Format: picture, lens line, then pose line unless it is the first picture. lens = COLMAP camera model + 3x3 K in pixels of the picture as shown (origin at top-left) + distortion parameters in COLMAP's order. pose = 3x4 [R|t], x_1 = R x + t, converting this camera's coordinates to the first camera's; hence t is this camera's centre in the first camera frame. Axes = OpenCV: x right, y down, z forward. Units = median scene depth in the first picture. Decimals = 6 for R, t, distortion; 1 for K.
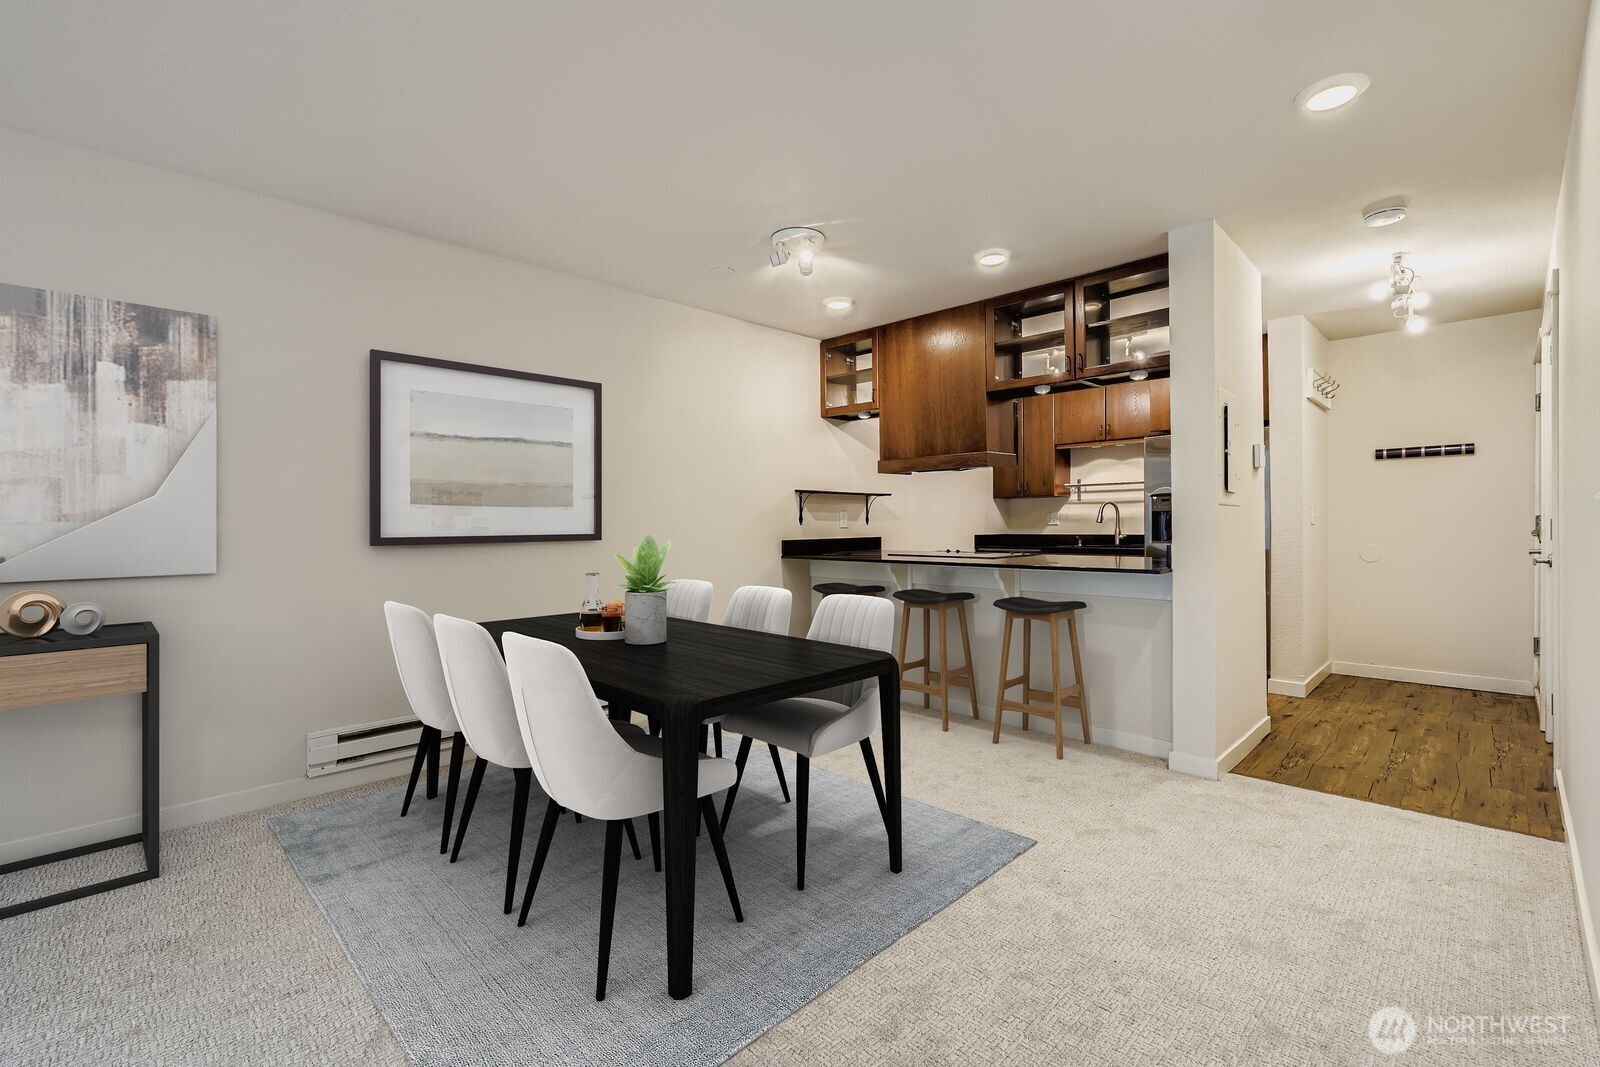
lens RADIAL K [[701.5, 0, 800.0], [0, 701.5, 533.5], [0, 0, 1]] dist [-0.001174, 0.000304]
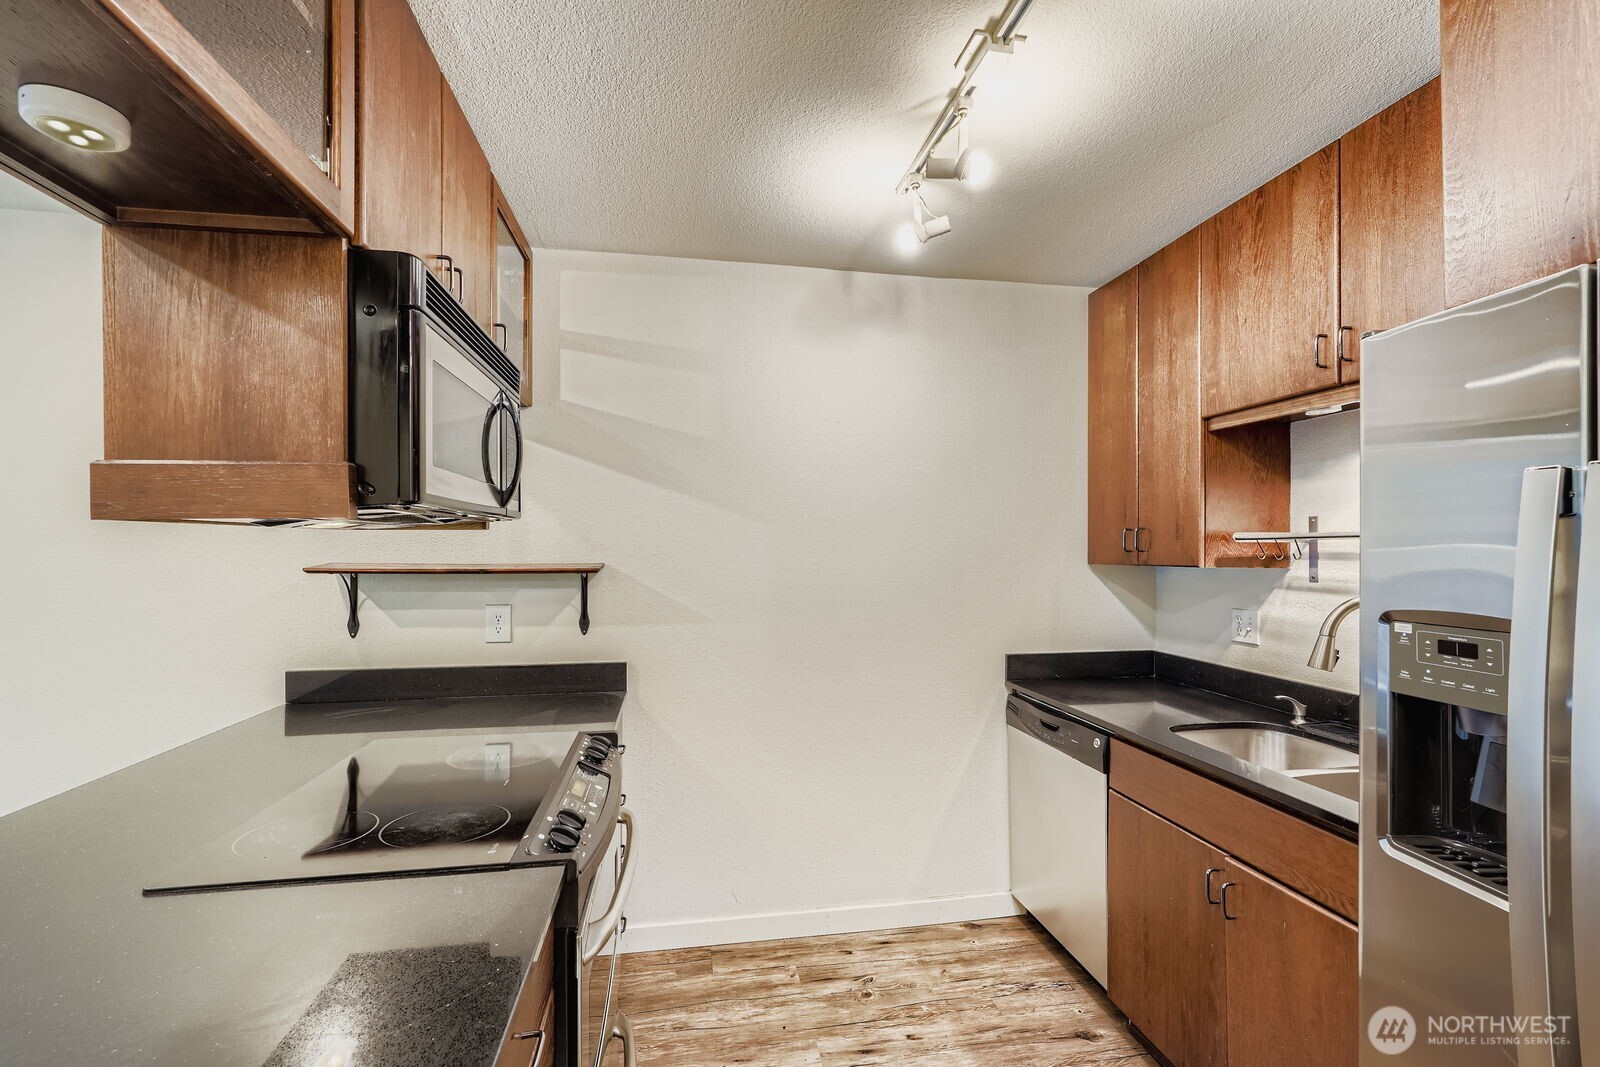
lens RADIAL K [[714.0, 0, 804.0], [0, 714.0, 550.5], [0, 0, 1]] dist [-0.001290, -0.000107]
pose [[0.825313, 0.015292, -0.564468, 0.481458], [-0.019193, 0.999815, -0.000977, -0.070273], [0.564349, 0.011640, 0.825455, 0.729239]]
